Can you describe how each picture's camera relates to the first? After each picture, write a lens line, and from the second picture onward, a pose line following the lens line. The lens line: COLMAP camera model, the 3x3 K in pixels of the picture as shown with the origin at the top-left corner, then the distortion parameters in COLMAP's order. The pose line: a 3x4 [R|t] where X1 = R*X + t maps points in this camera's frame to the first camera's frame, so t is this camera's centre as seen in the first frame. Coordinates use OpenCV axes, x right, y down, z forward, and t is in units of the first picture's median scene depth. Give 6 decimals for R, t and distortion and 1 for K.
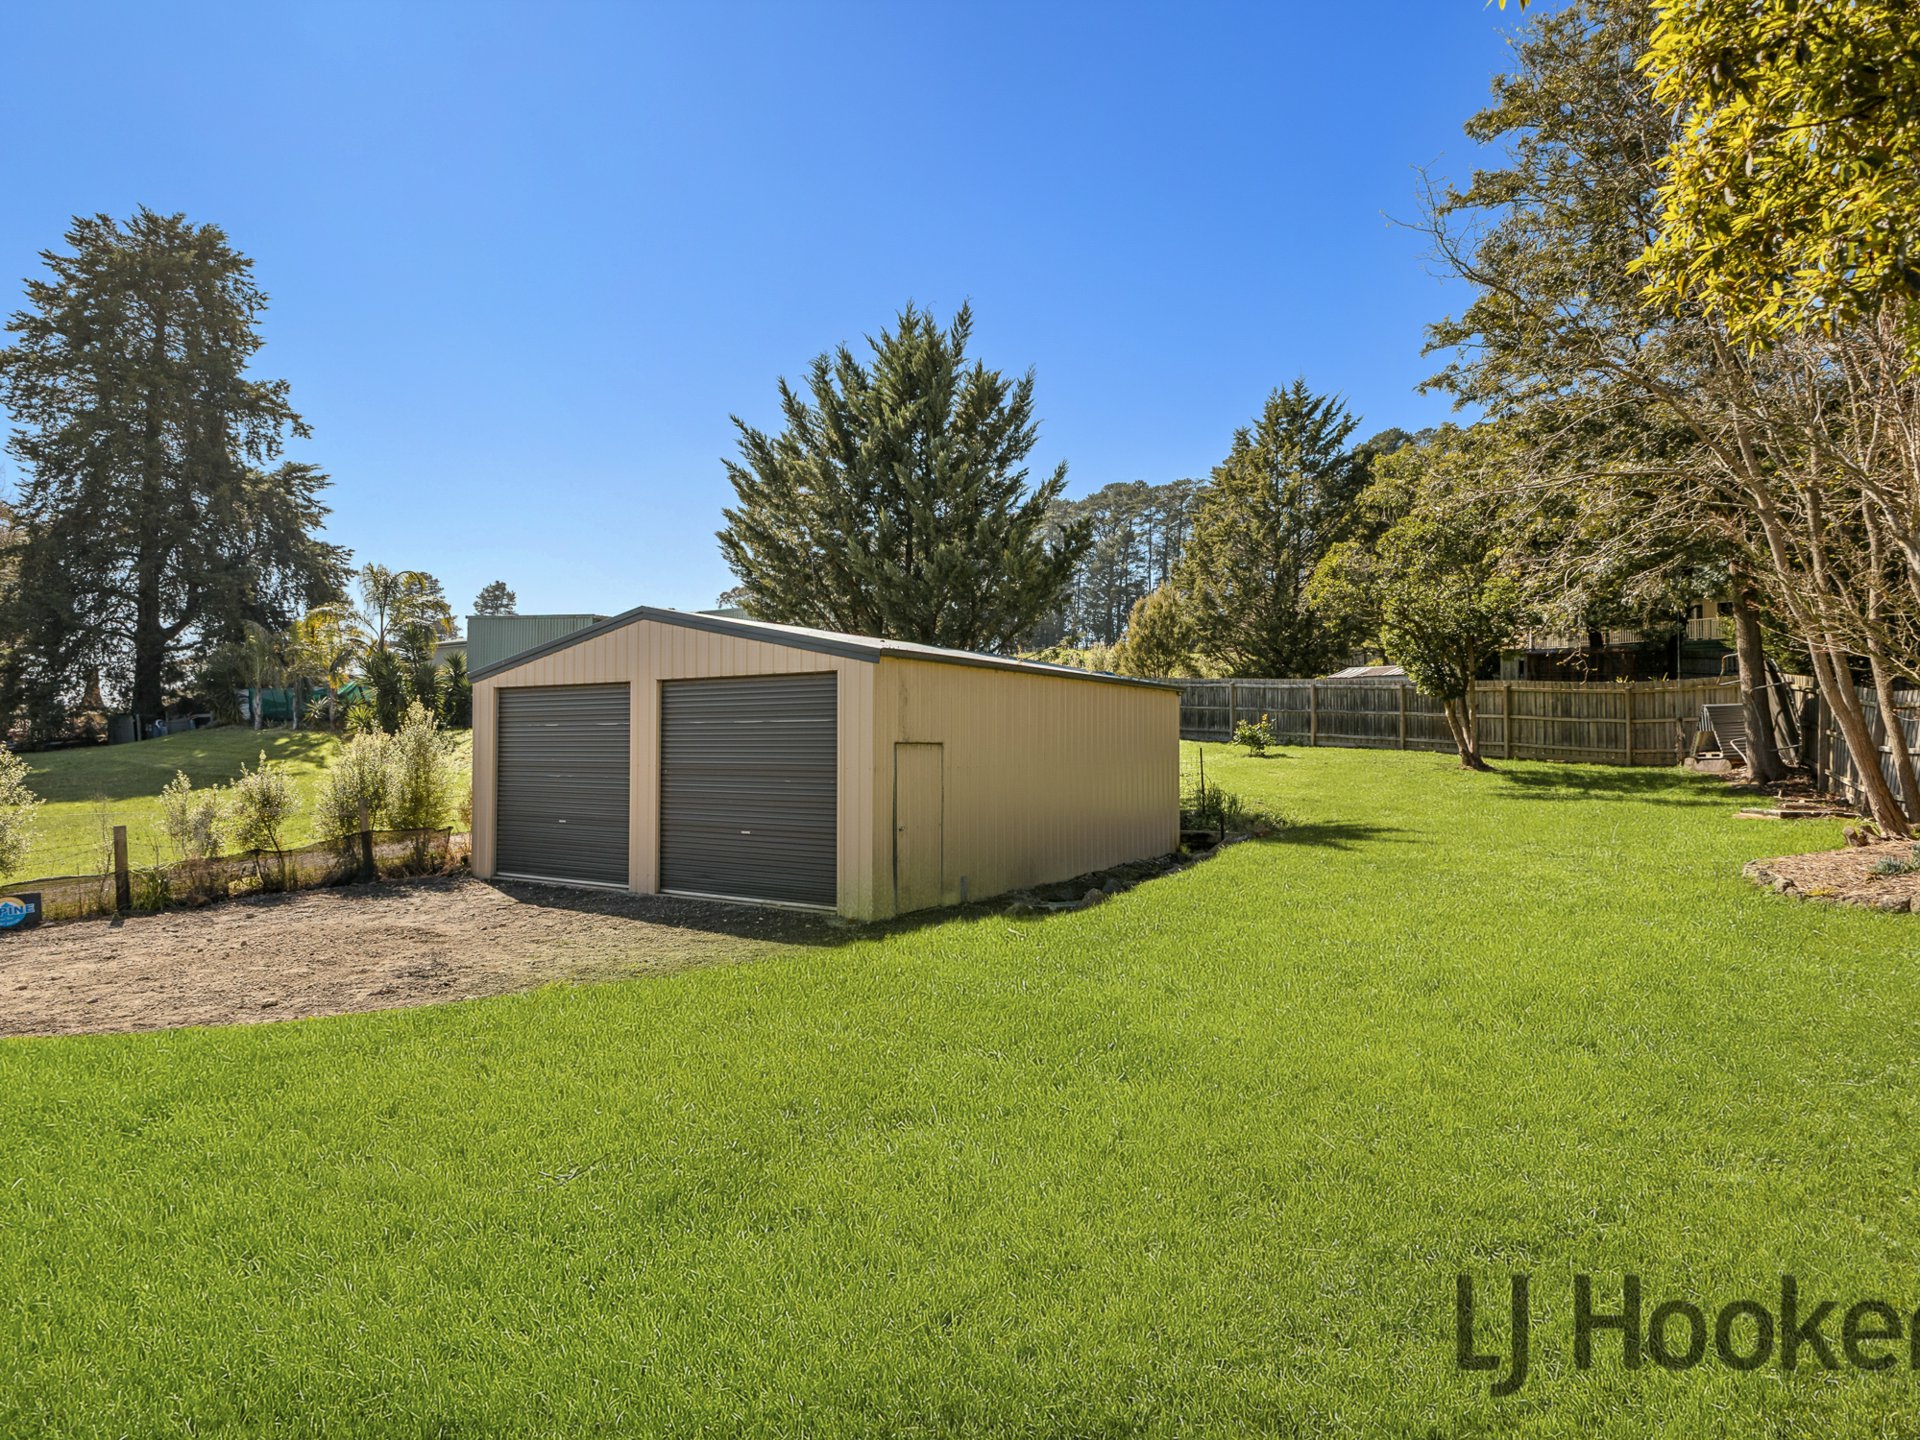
lens RADIAL K [[1035.0, 0, 960.0], [0, 1035.0, 720.0], [0, 0, 1]] dist [-0.004423, -0.003032]
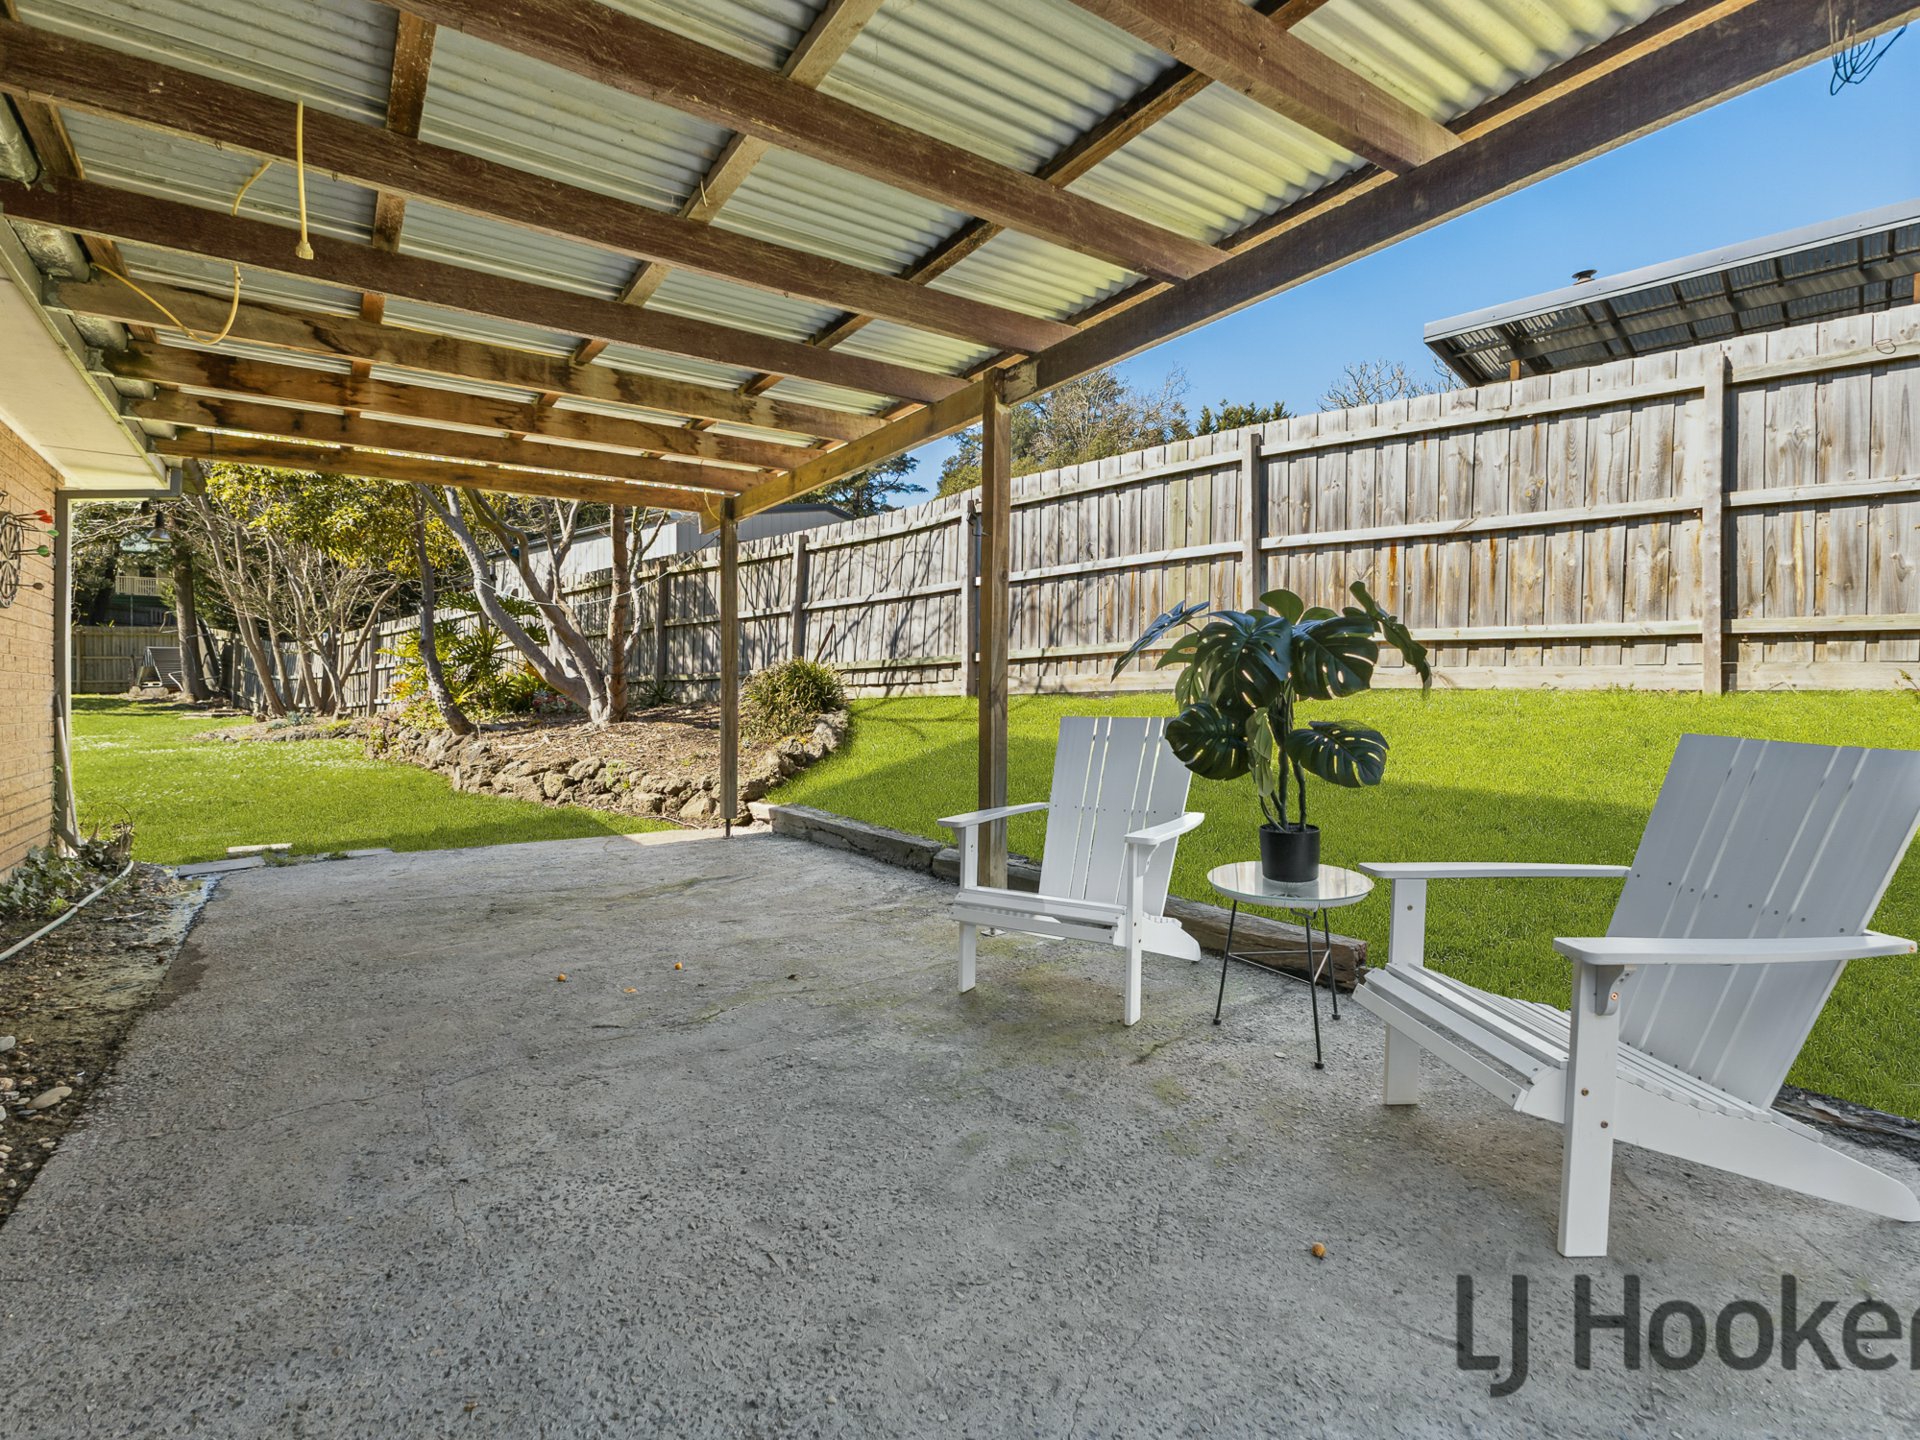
lens RADIAL K [[919.1, 0, 960.0], [0, 919.1, 720.0], [0, 0, 1]] dist [0.001867, 0.000277]
pose [[0.197086, -0.018541, 0.980211, -0.280002], [-0.031414, 0.999188, 0.025216, 0.020170], [-0.979883, -0.035762, 0.196344, -0.310874]]
